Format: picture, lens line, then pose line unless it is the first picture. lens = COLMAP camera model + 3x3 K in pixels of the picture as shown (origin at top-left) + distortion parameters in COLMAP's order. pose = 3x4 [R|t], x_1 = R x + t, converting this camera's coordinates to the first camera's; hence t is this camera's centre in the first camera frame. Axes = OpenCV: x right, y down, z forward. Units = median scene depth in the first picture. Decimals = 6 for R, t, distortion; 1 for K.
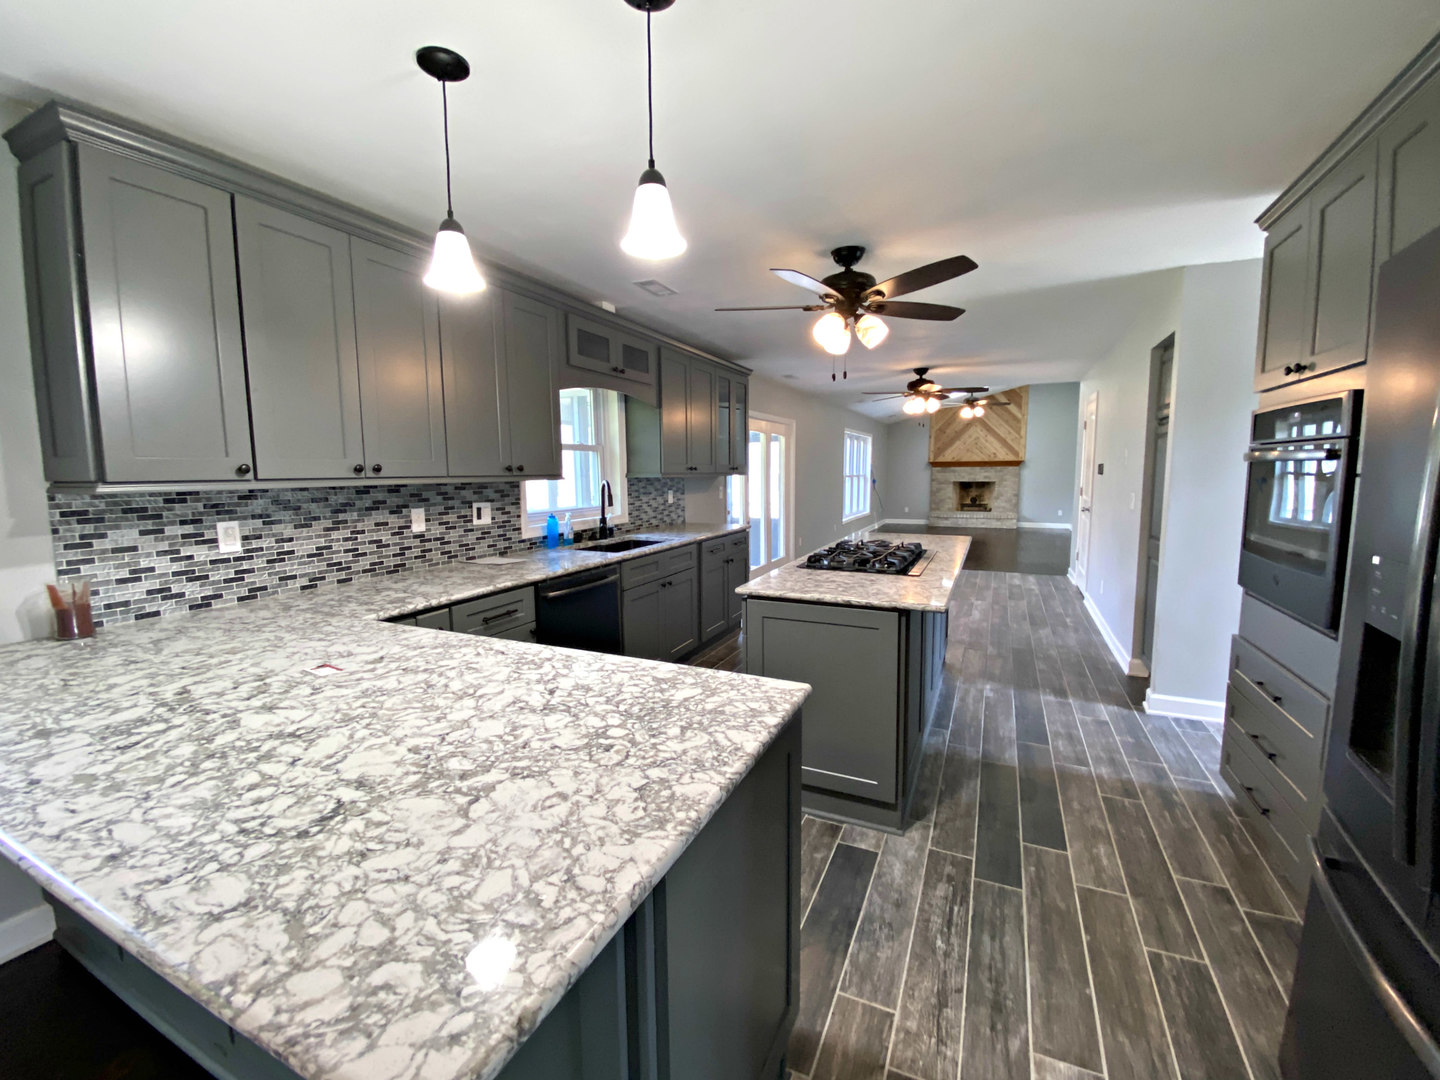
lens RADIAL K [[606.2, 0, 699.2], [0, 606.2, 543.3], [0, 0, 1]] dist [0.009009, -0.001165]
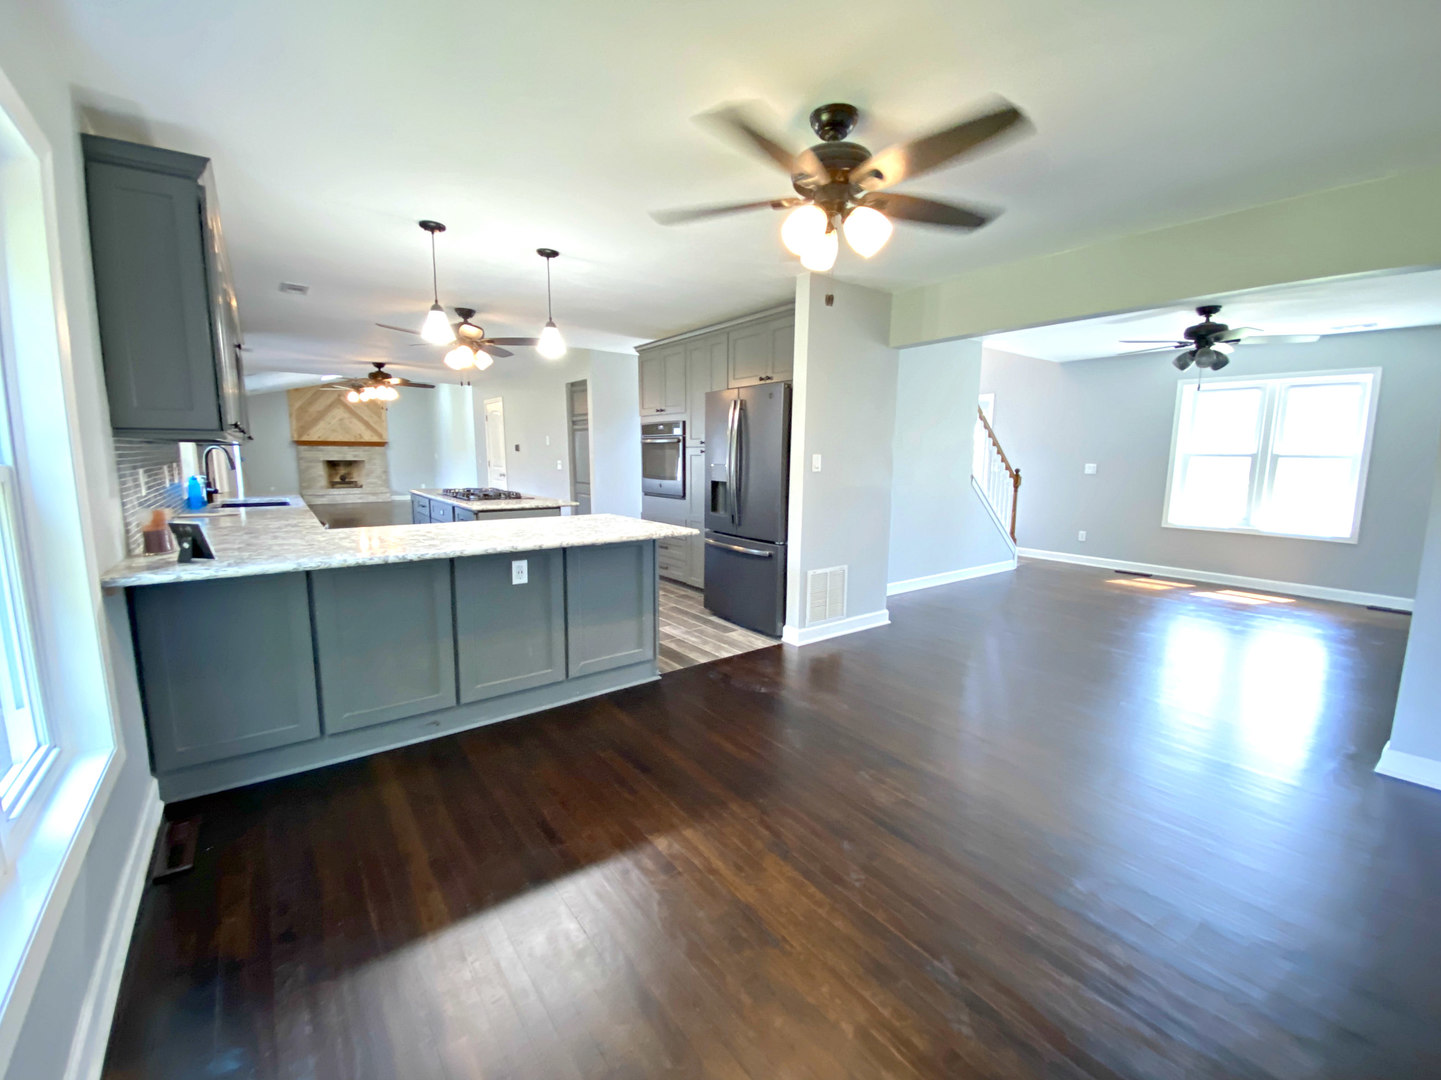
lens RADIAL K [[606.6, 0, 719.9], [0, 606.6, 540.9], [0, 0, 1]] dist [0.009009, -0.001165]
pose [[0.457901, -0.114737, 0.881568, -0.214399], [0.095602, 0.992241, 0.079484, 0.018077], [-0.883848, 0.047884, 0.465318, -0.080239]]
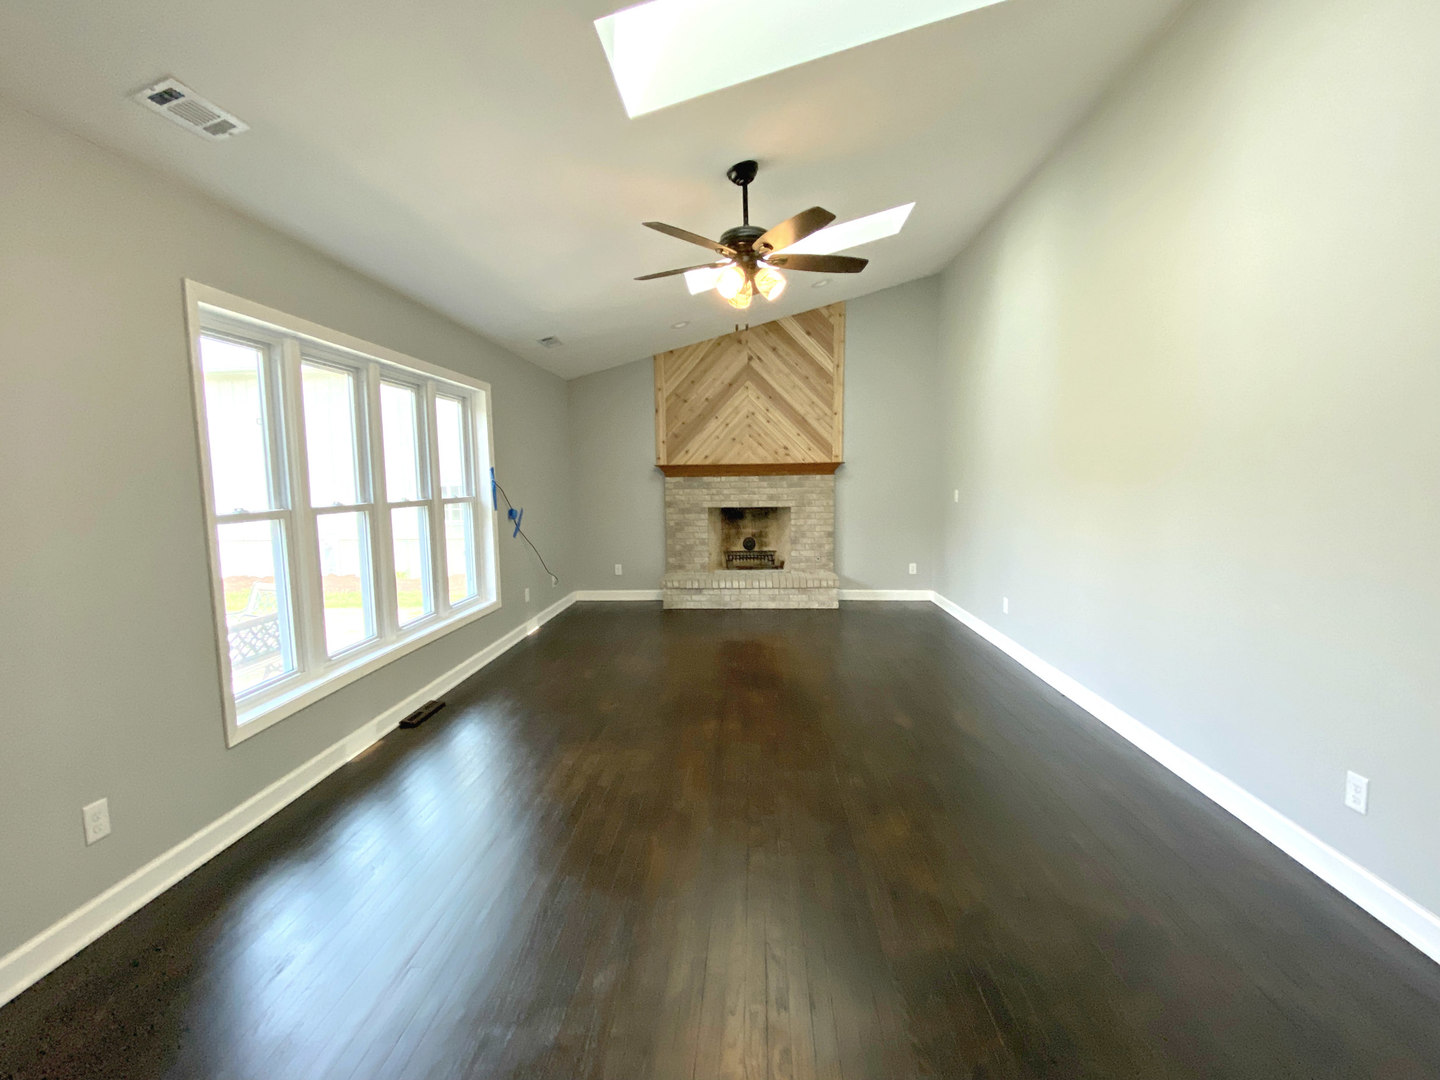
lens RADIAL K [[606.2, 0, 705.9], [0, 606.2, 540.5], [0, 0, 1]] dist [0.009009, -0.001165]
pose [[0.927289, -0.041790, 0.372007, 0.257802], [0.051716, 0.998522, -0.016740, -0.072943], [-0.370757, 0.034761, 0.928079, 0.605834]]
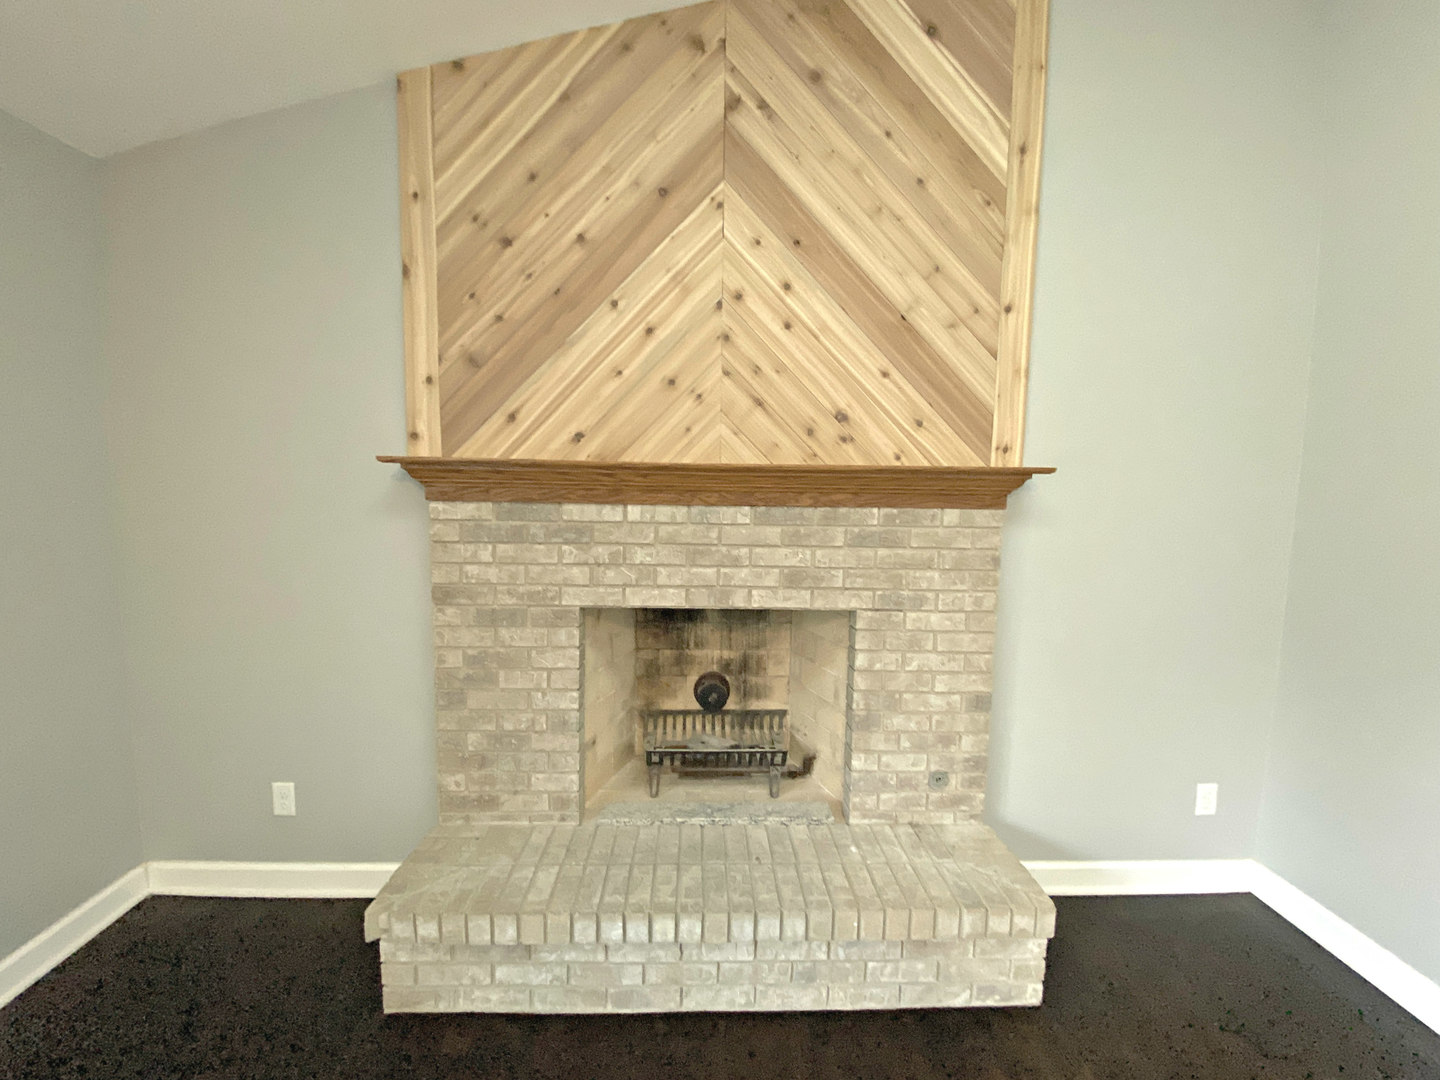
lens RADIAL K [[606.2, 0, 718.2], [0, 606.2, 538.7], [0, 0, 1]] dist [0.009009, -0.001165]
pose [[0.883708, -0.016686, 0.467742, 0.404093], [0.033949, 0.999017, -0.028501, -0.118790], [-0.466807, 0.041066, 0.883405, 0.914102]]
